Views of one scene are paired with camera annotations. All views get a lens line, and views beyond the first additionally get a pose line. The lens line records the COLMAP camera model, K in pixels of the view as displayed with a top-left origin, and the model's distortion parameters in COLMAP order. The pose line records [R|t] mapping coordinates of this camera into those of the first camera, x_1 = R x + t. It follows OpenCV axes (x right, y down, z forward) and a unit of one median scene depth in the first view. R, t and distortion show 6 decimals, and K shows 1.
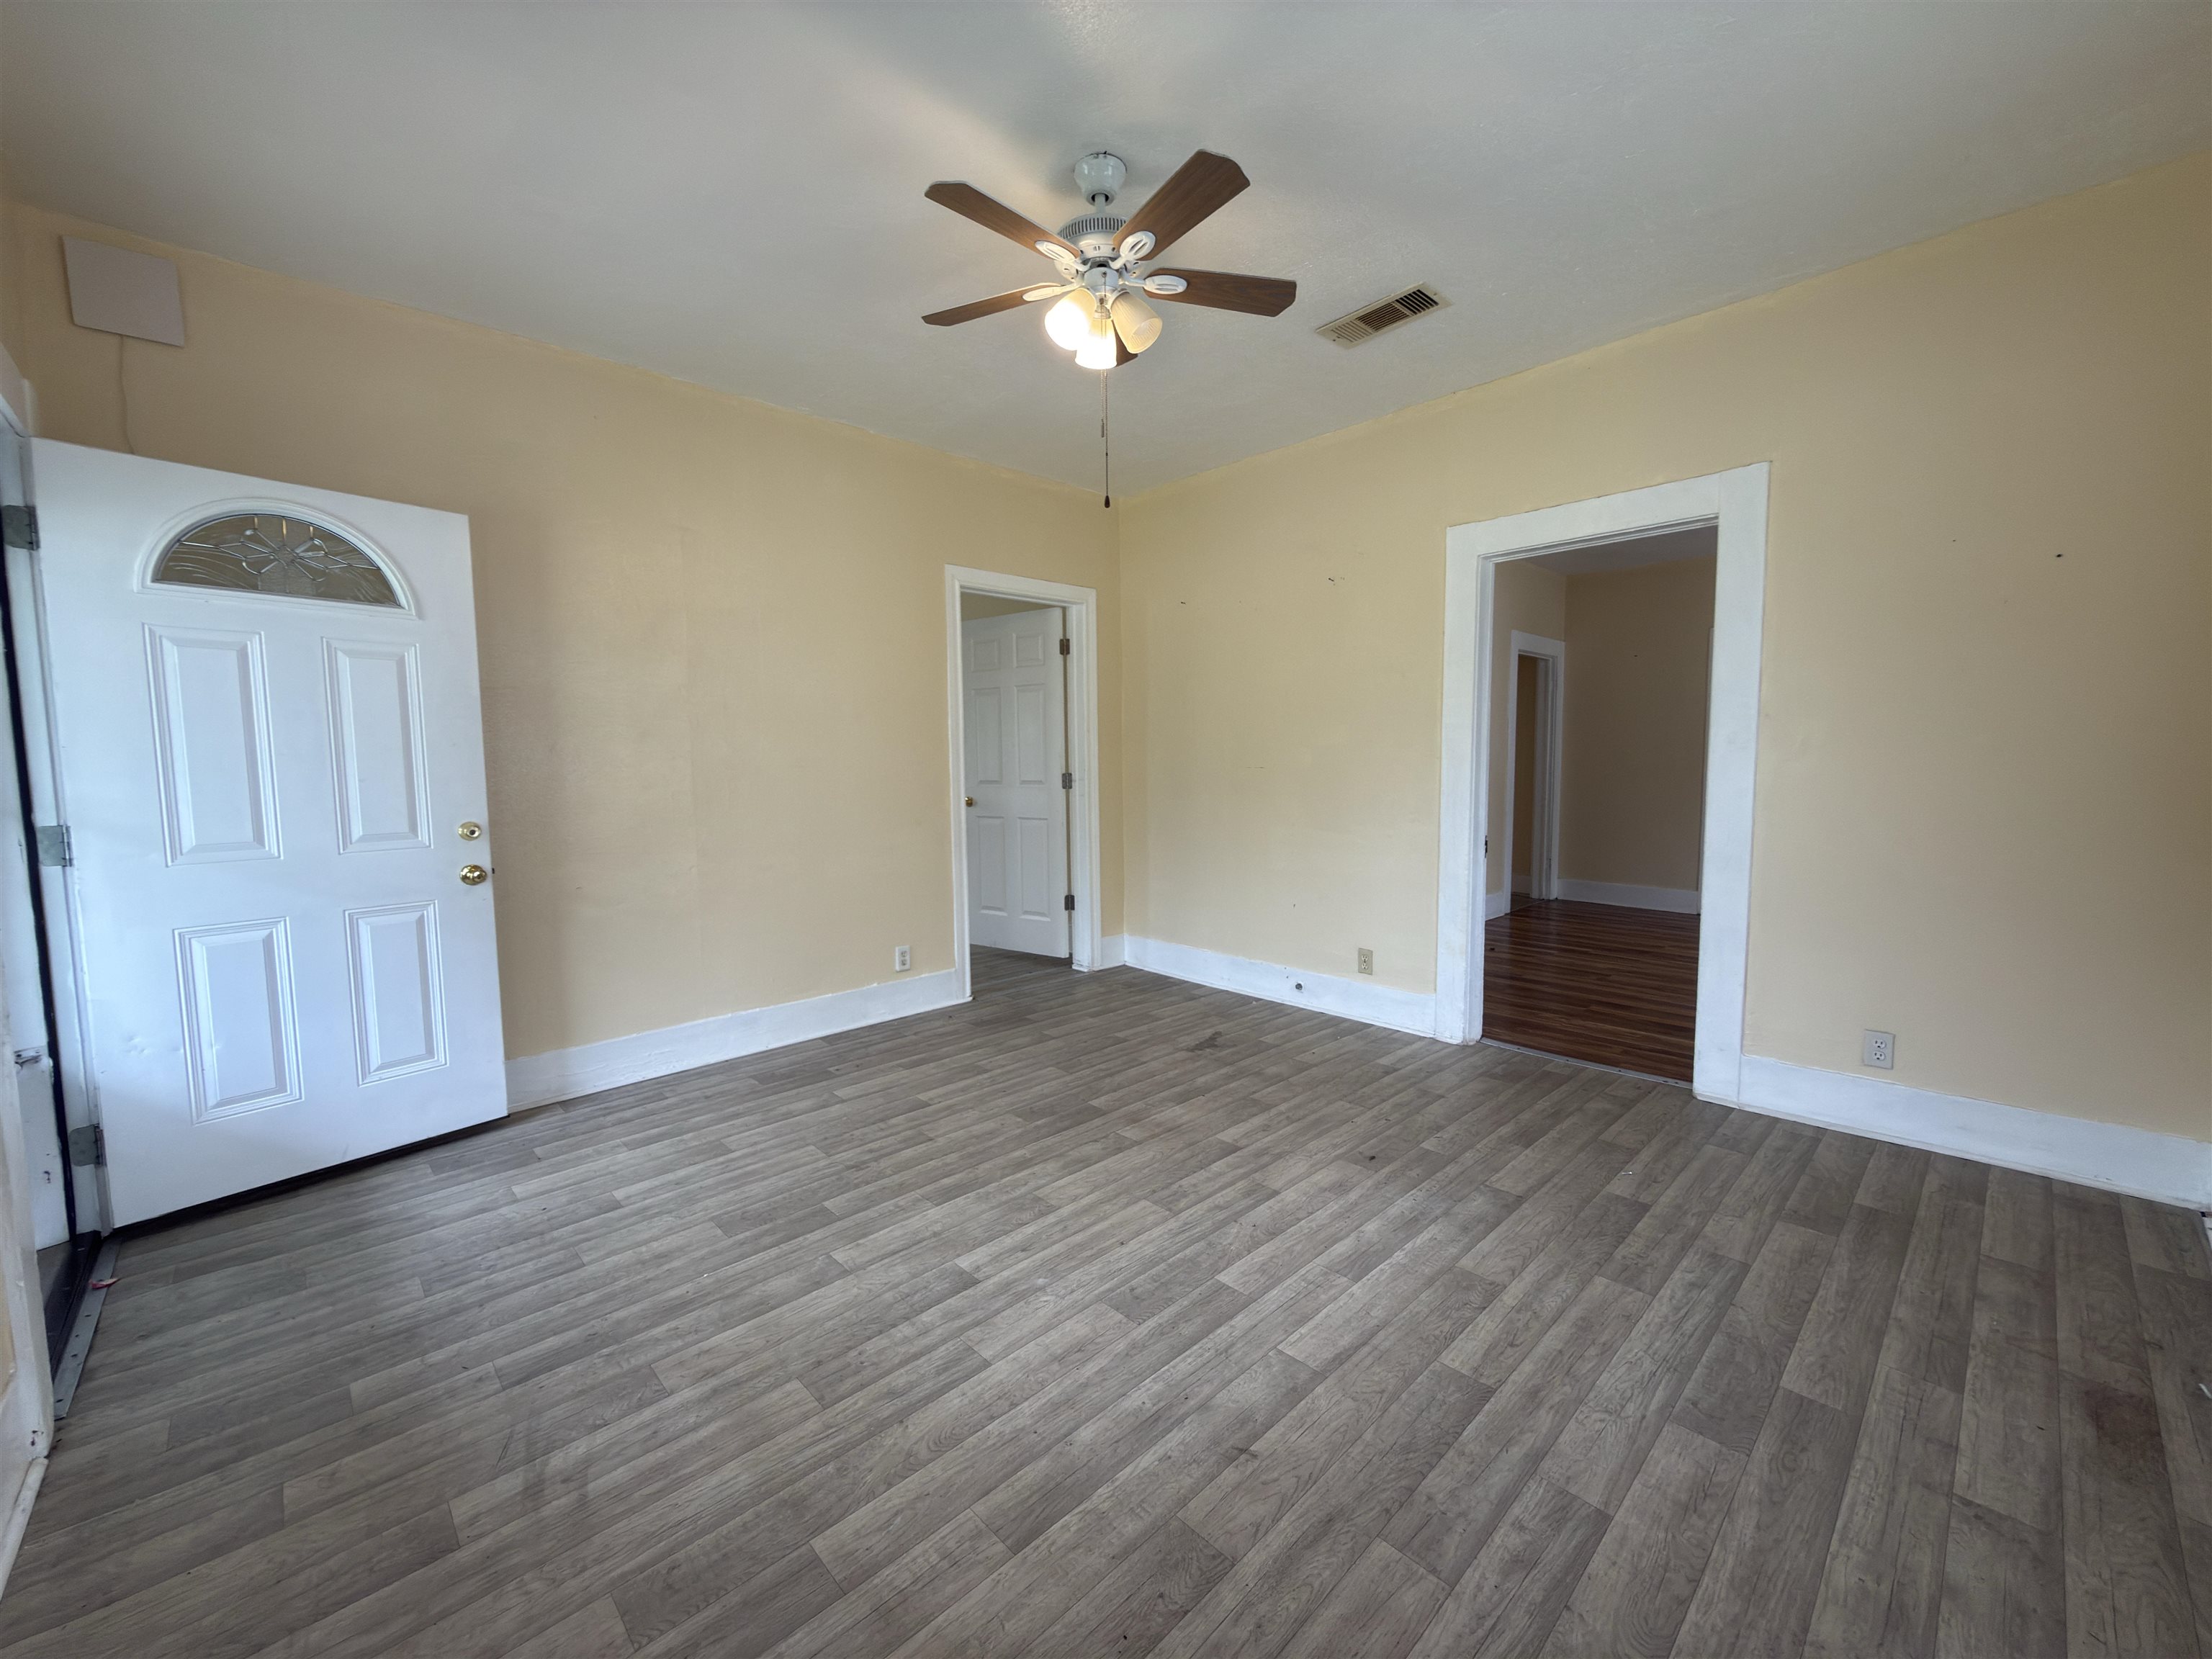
lens RADIAL K [[879.6, 0, 1105.6], [0, 879.6, 828.9], [0, 0, 1]] dist [0.000203, -0.000956]
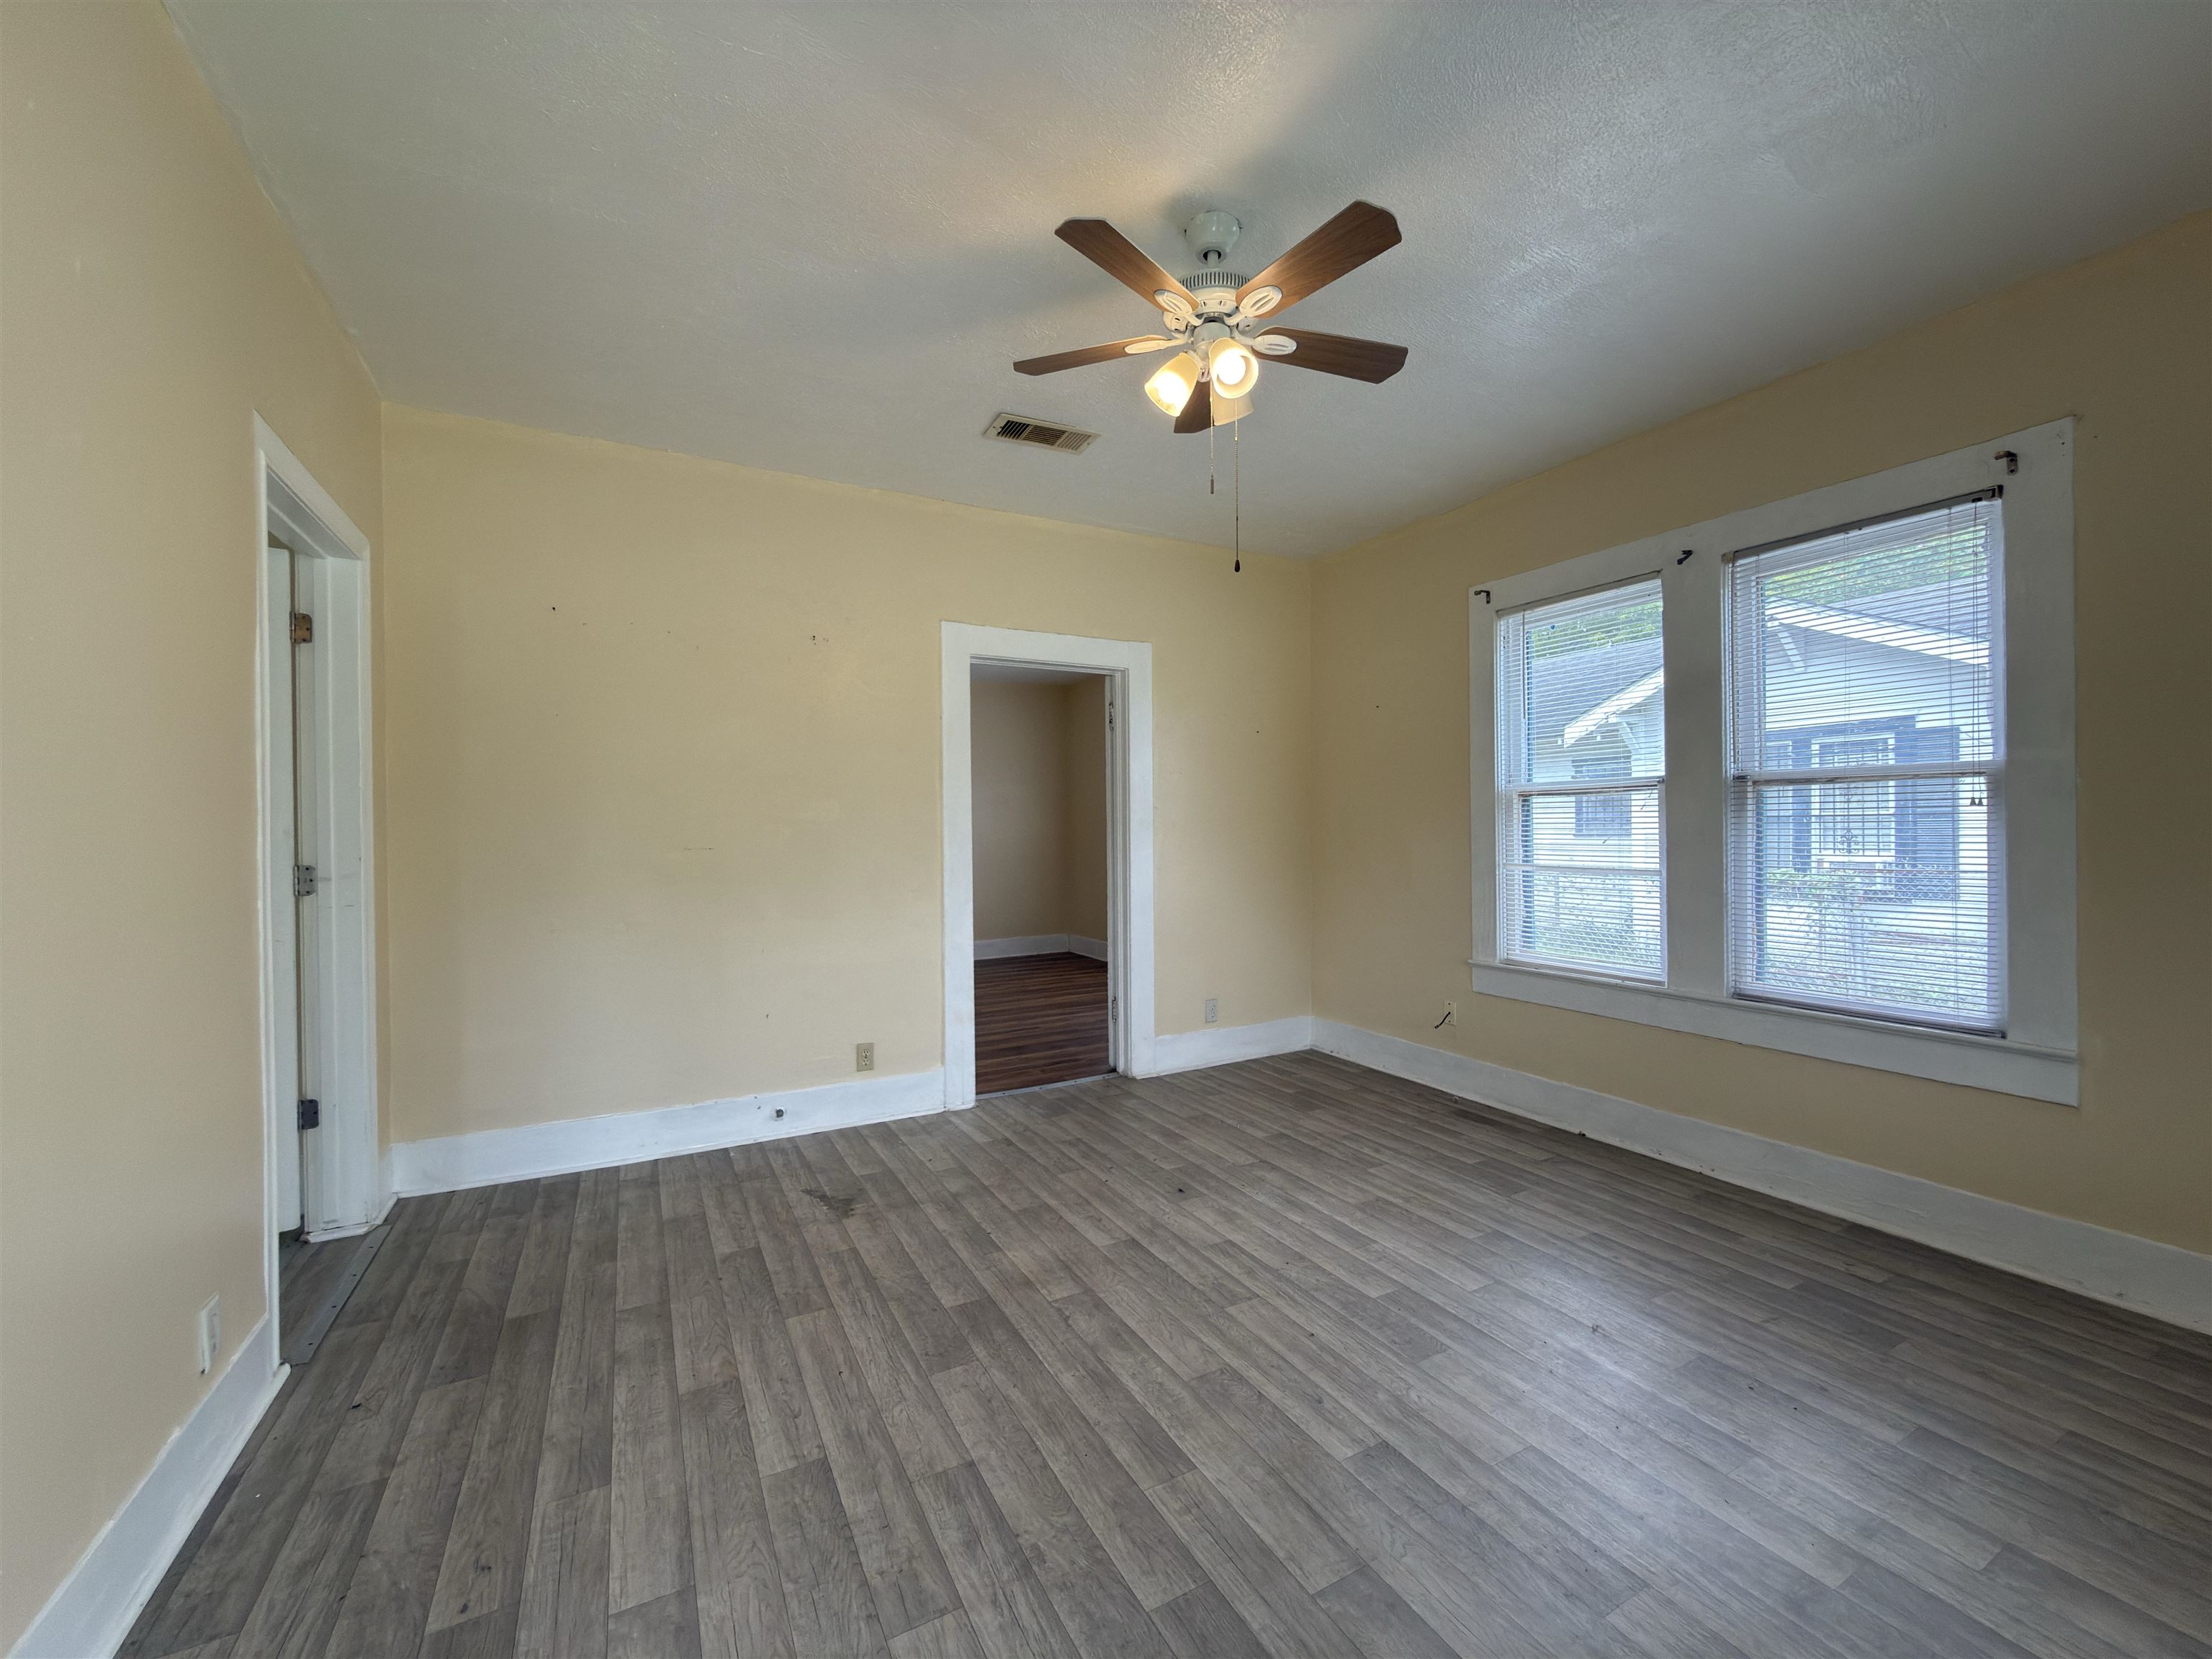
lens RADIAL K [[879.6, 0, 1103.3], [0, 879.6, 827.8], [0, 0, 1]] dist [0.000203, -0.000956]
pose [[0.261318, 0.011919, 0.965179, -0.718977], [0.082553, 0.995984, -0.034651, -0.047757], [-0.961716, 0.088733, 0.259285, 0.681623]]
